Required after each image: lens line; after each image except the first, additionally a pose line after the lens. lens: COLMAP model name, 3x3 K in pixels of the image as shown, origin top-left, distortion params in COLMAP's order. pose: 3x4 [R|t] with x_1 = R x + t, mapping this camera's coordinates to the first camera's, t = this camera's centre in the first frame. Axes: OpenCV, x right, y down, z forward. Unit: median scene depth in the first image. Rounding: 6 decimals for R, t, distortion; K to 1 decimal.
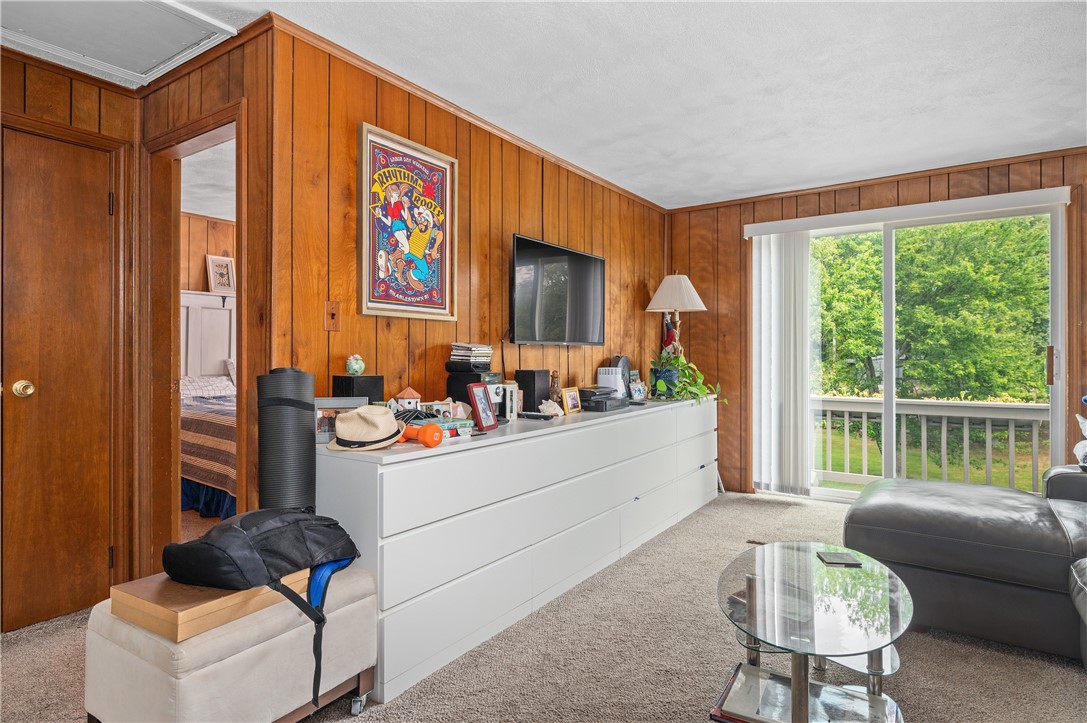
lens RADIAL K [[603.0, 0, 540.4], [0, 603.0, 360.9], [0, 0, 1]] dist [-0.001272, -0.000162]
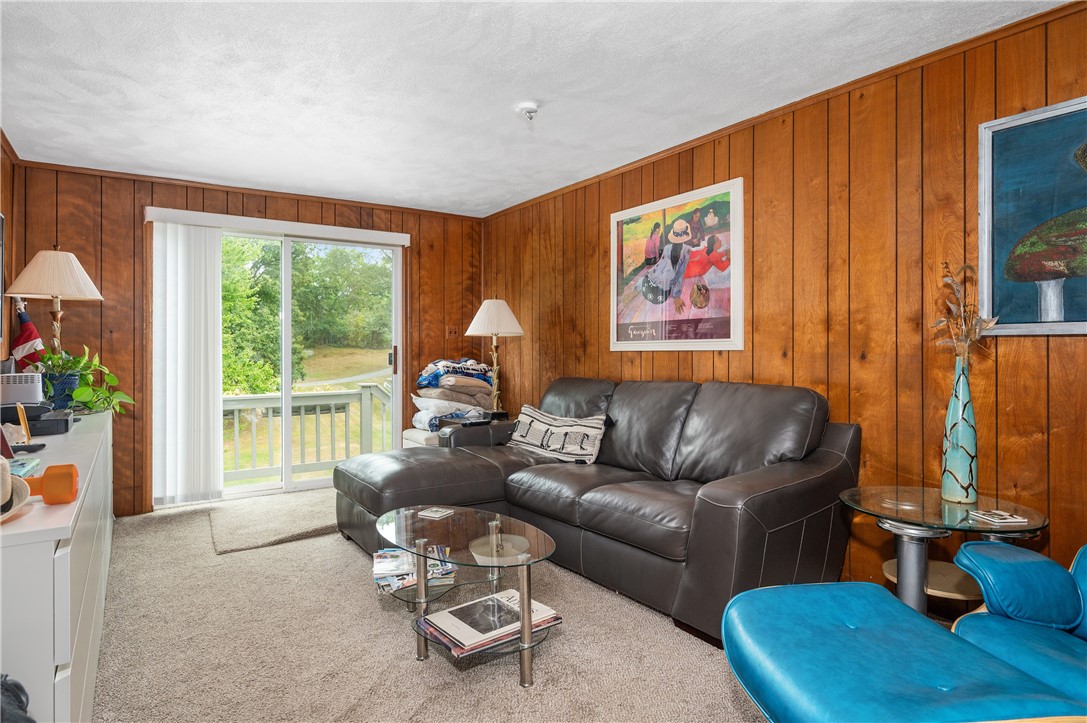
lens RADIAL K [[603.0, 0, 542.0], [0, 603.0, 352.4], [0, 0, 1]] dist [-0.001272, -0.000162]
pose [[0.361734, -0.004475, 0.932271, -0.263127], [0.021456, 0.999764, -0.003526, 0.002344], [-0.932035, 0.021278, 0.361744, 0.147278]]
